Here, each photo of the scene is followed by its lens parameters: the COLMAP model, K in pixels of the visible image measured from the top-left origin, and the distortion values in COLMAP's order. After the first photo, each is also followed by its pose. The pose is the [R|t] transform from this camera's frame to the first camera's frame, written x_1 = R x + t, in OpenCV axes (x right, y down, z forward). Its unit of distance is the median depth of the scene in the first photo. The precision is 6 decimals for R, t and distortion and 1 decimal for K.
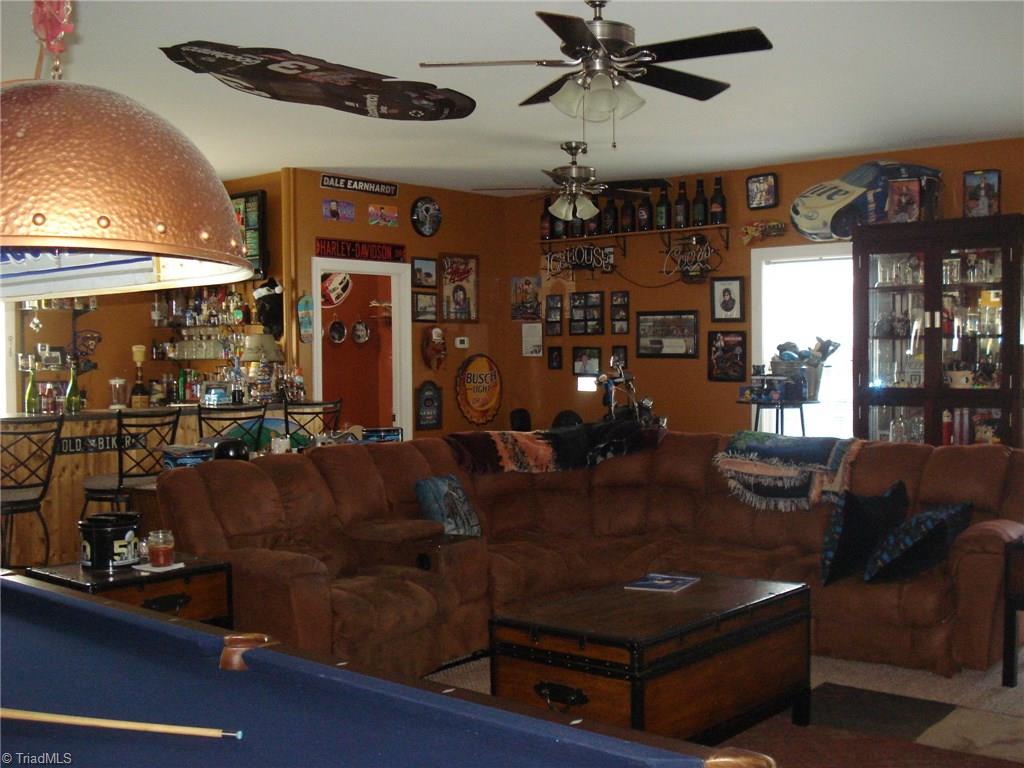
lens RADIAL K [[1164.7, 0, 512.2], [0, 1164.7, 384.6], [0, 0, 1]] dist [-0.104826, 0.000000]
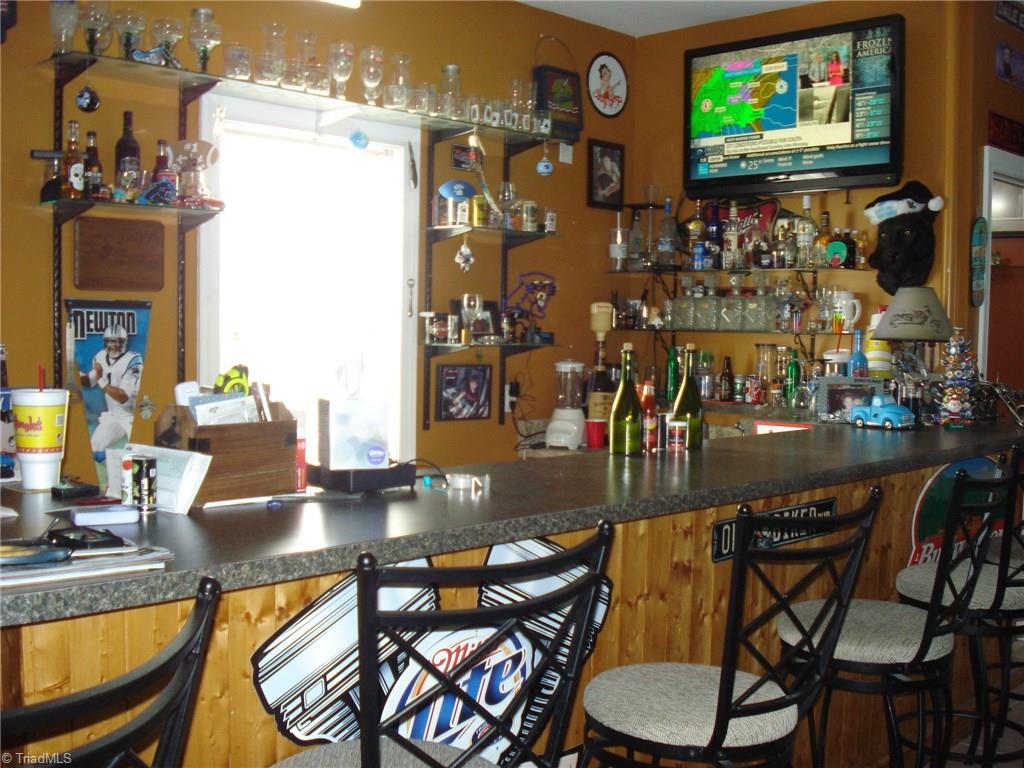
lens RADIAL K [[1164.7, 0, 511.6], [0, 1164.7, 384.2], [0, 0, 1]] dist [-0.104826, 0.000000]
pose [[0.996191, 0.028521, -0.082400, -0.340120], [-0.026275, 0.999257, 0.028215, -0.009838], [0.083144, -0.025942, 0.996200, 0.456595]]
